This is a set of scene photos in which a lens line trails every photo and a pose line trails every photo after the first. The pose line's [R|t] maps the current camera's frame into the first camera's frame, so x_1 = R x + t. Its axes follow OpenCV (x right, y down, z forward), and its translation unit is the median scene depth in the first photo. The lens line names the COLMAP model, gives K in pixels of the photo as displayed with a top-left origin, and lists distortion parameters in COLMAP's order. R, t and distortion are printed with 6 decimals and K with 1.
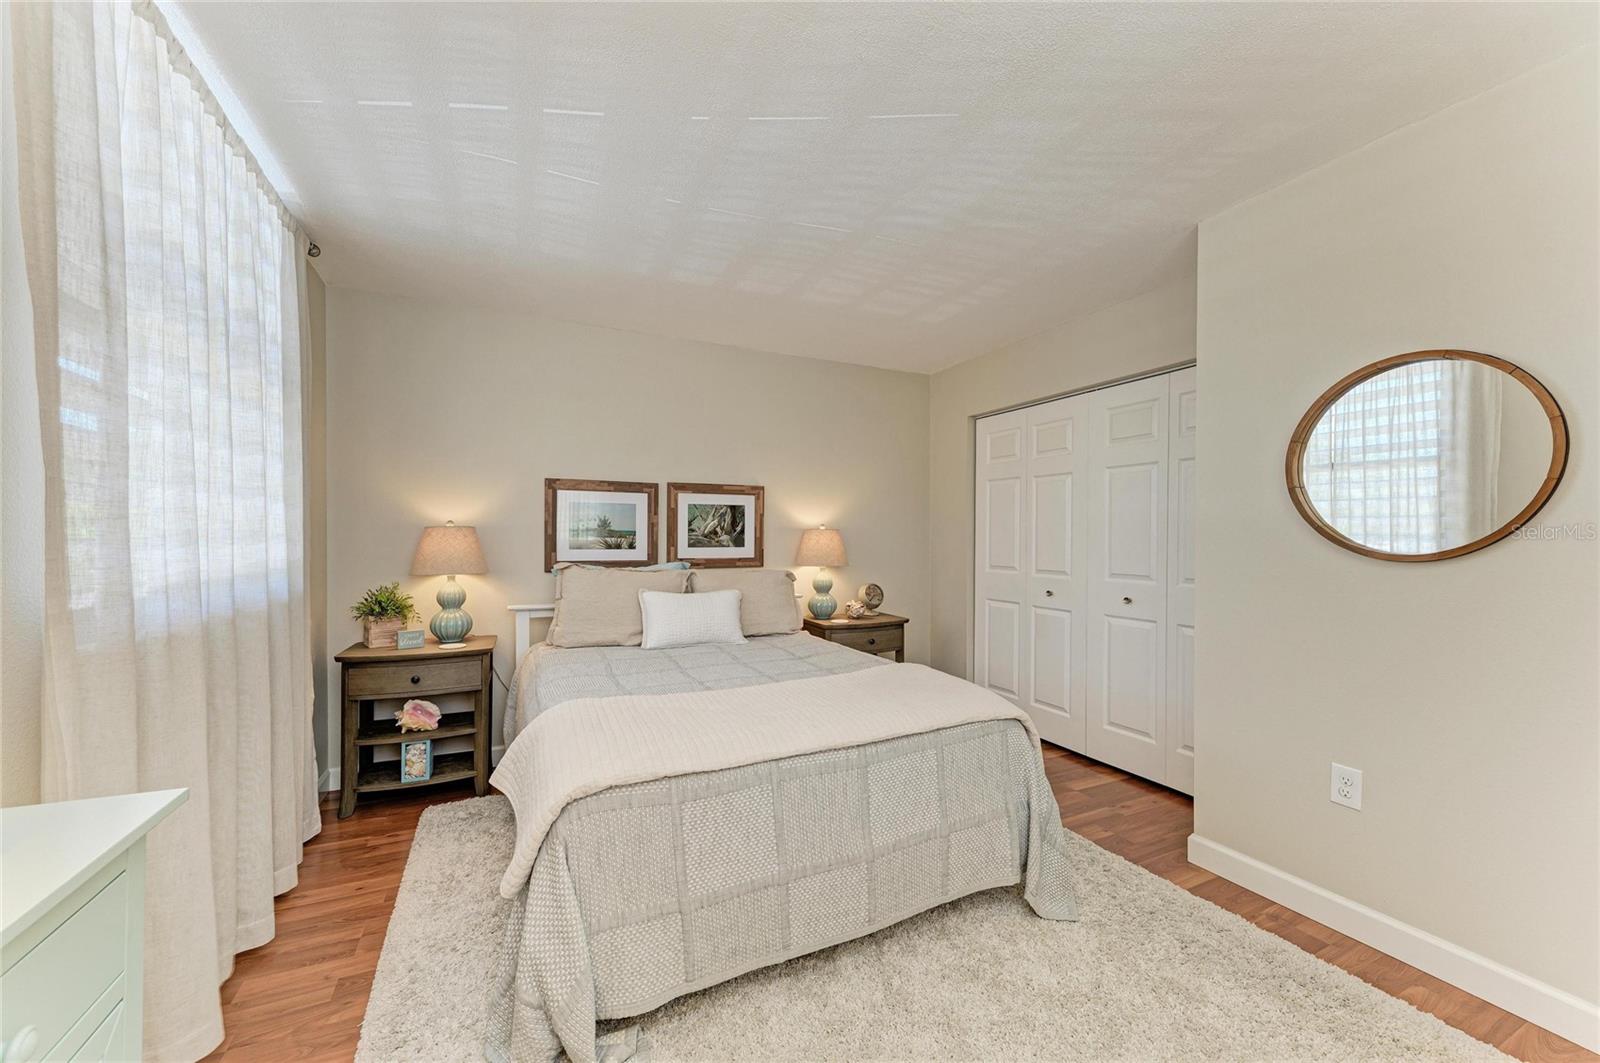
lens RADIAL K [[625.6, 0, 800.9], [0, 625.6, 540.2], [0, 0, 1]] dist [0.008936, -0.000061]
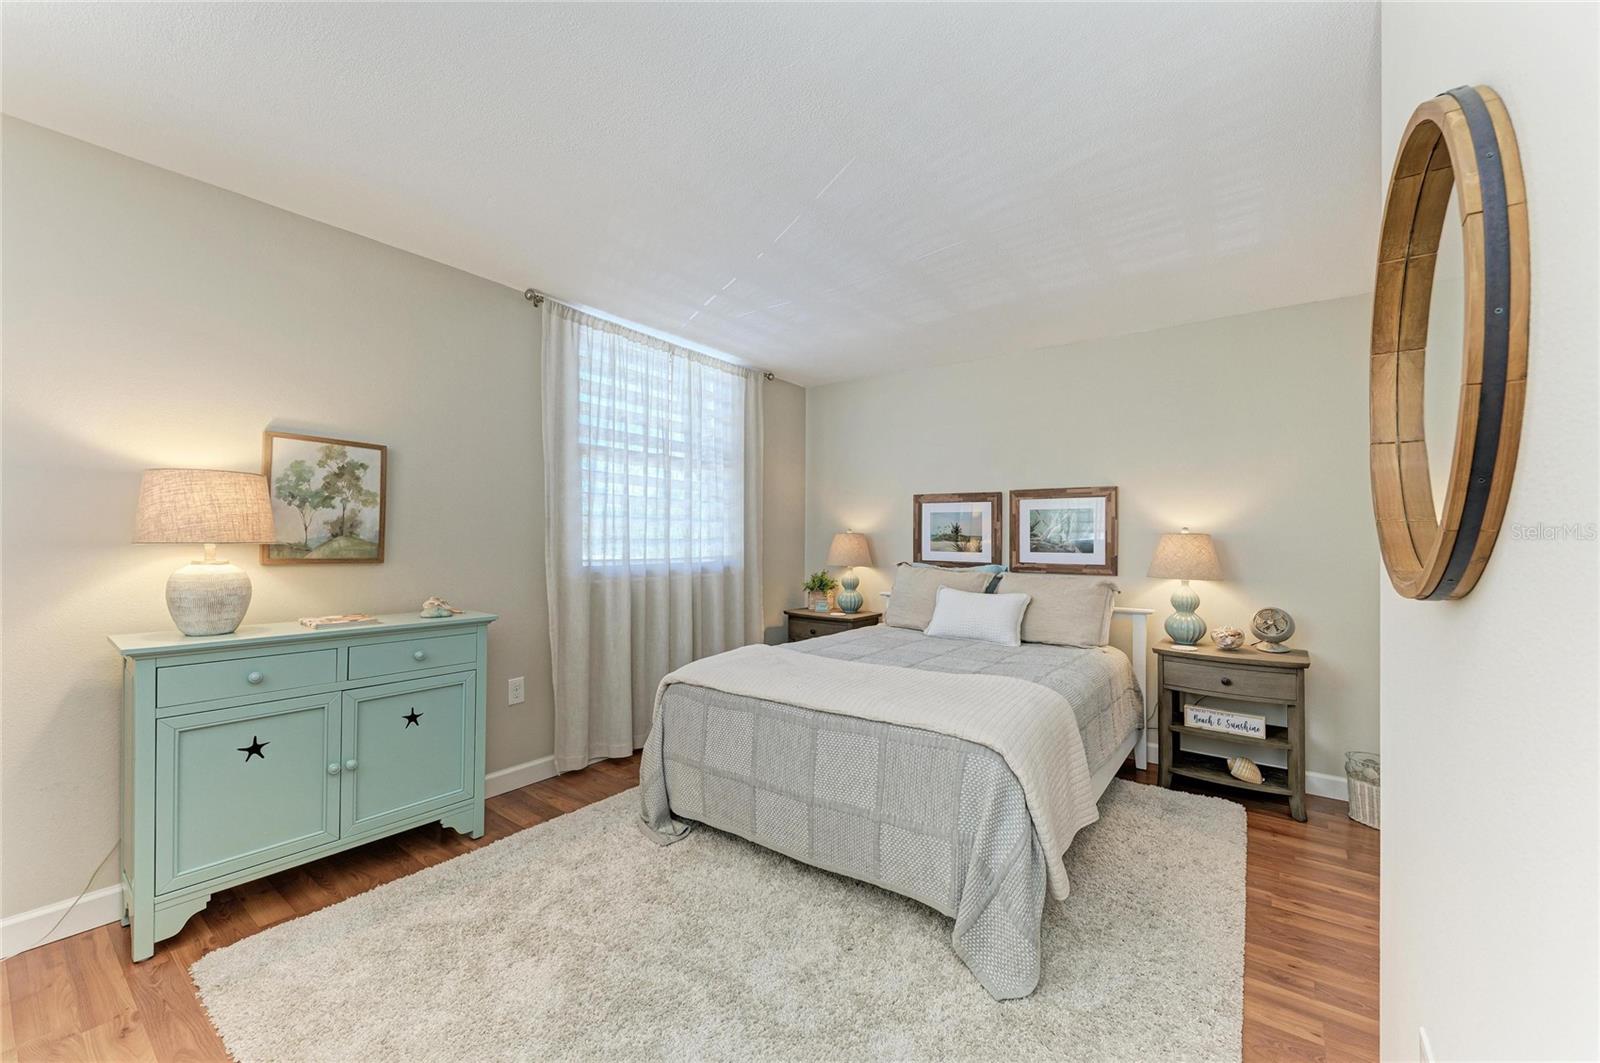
lens RADIAL K [[625.6, 0, 800.9], [0, 625.6, 540.2], [0, 0, 1]] dist [0.008936, -0.000061]
pose [[0.453626, 0.004850, -0.891179, 0.585495], [-0.010149, 0.999948, 0.000276, -0.004534], [0.891134, 0.008919, 0.453652, 0.204958]]
